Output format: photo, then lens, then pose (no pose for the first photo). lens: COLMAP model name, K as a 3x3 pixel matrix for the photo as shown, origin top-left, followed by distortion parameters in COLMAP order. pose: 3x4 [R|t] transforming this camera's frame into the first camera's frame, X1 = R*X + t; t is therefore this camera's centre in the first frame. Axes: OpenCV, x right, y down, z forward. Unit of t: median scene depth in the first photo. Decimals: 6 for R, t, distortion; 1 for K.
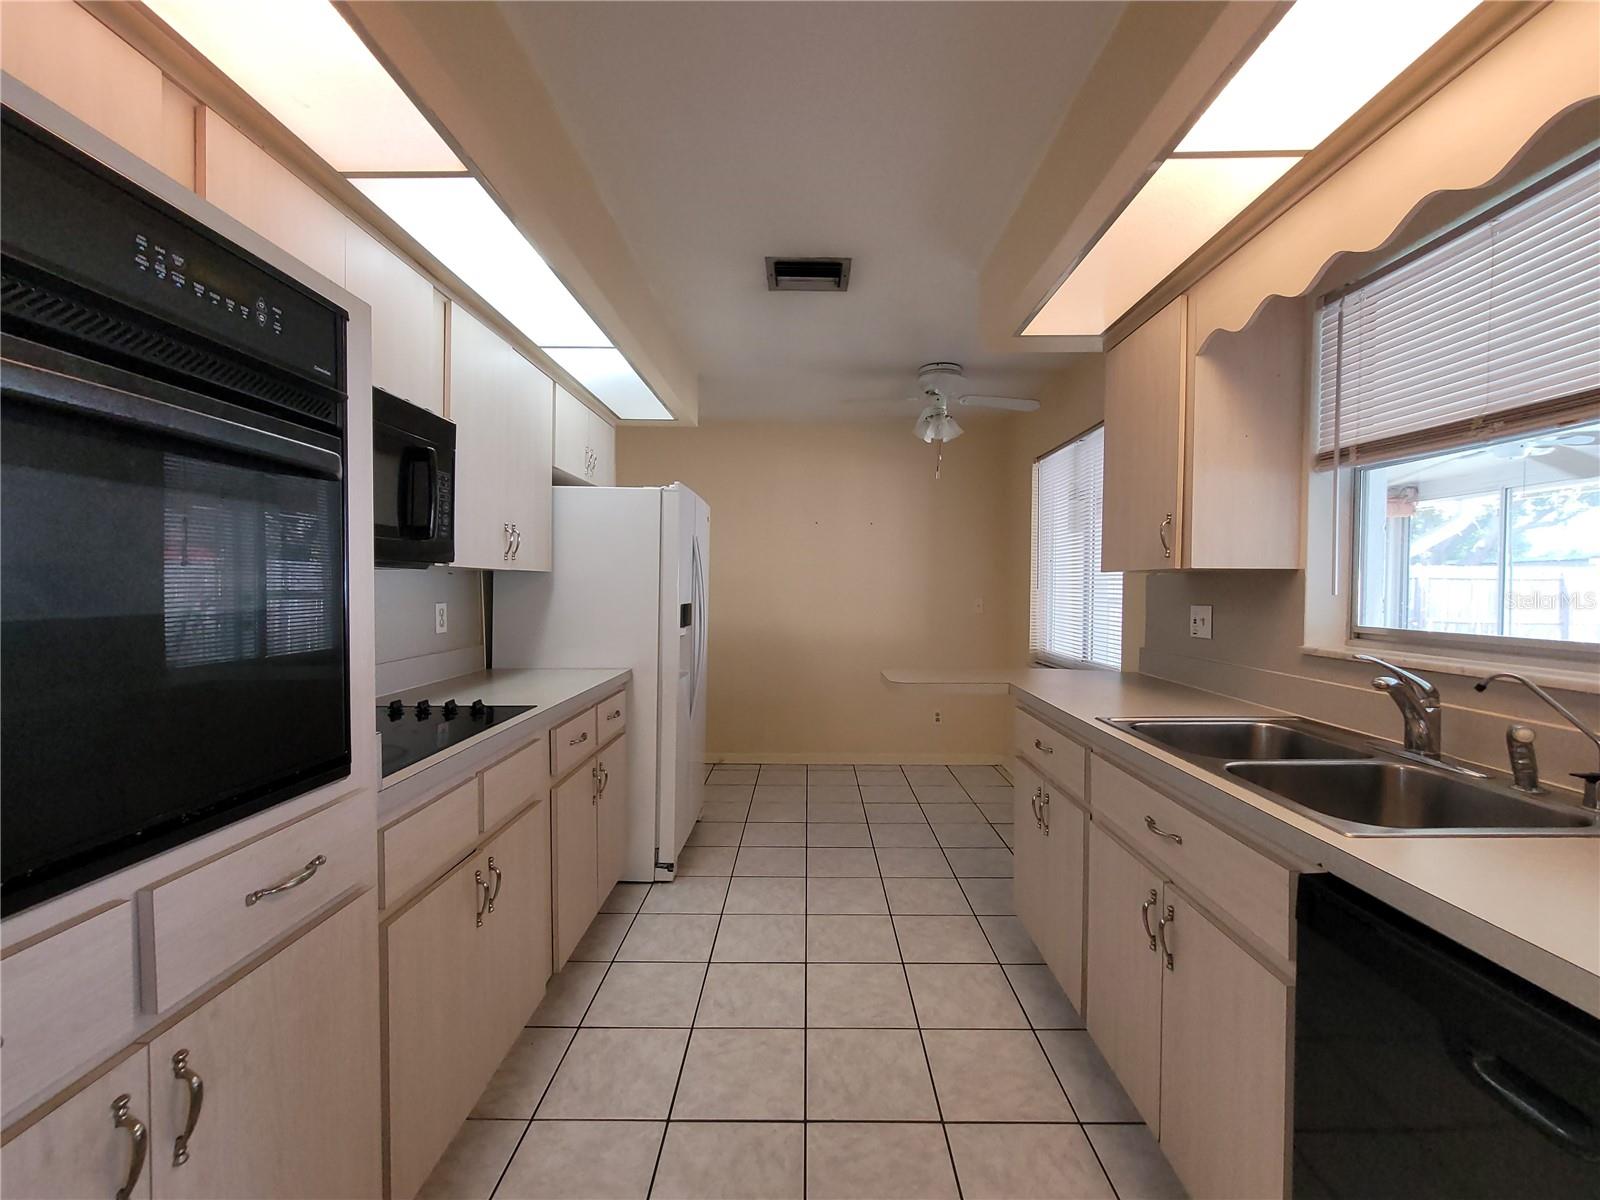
lens RADIAL K [[657.2, 0, 806.8], [0, 657.2, 599.4], [0, 0, 1]] dist [-0.000271, 0.000216]
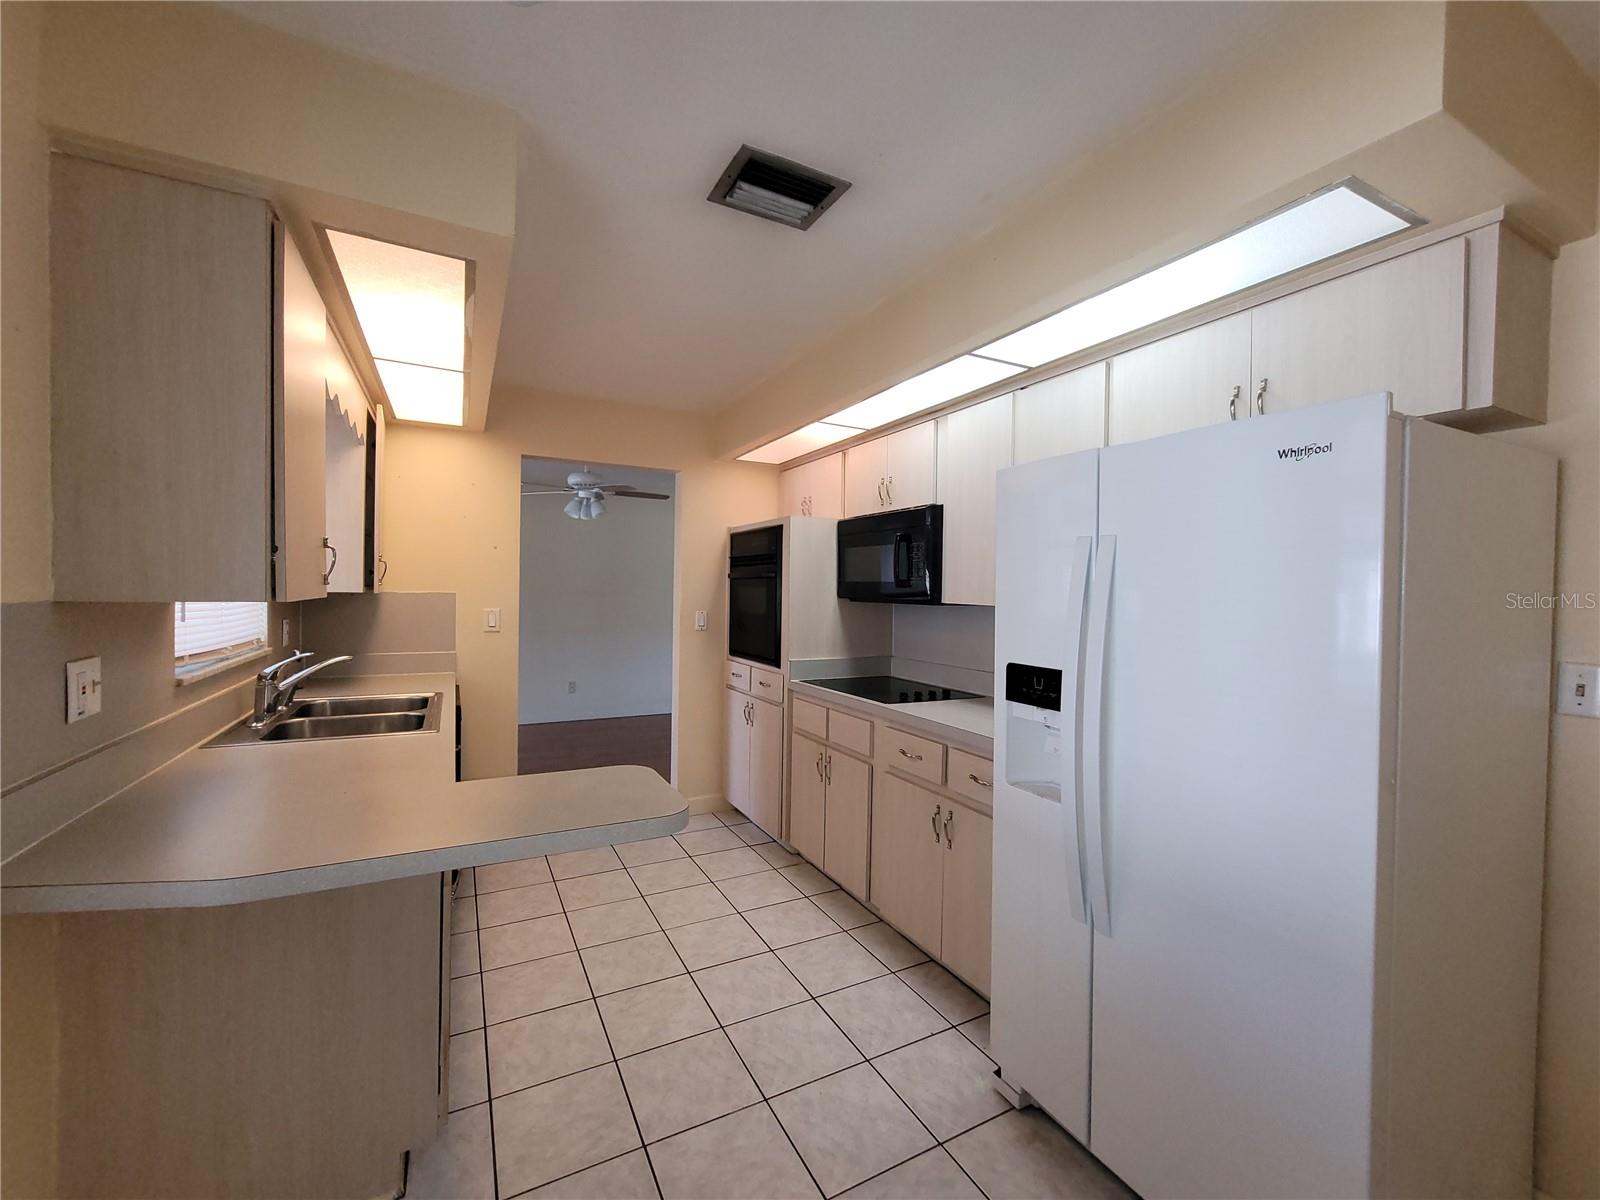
lens RADIAL K [[657.2, 0, 806.8], [0, 657.2, 599.4], [0, 0, 1]] dist [-0.000271, 0.000216]
pose [[-0.879584, -0.015249, -0.475499, 0.355758], [-0.032403, 0.999085, 0.027899, -0.081403], [0.474639, 0.039947, -0.879274, 1.917235]]
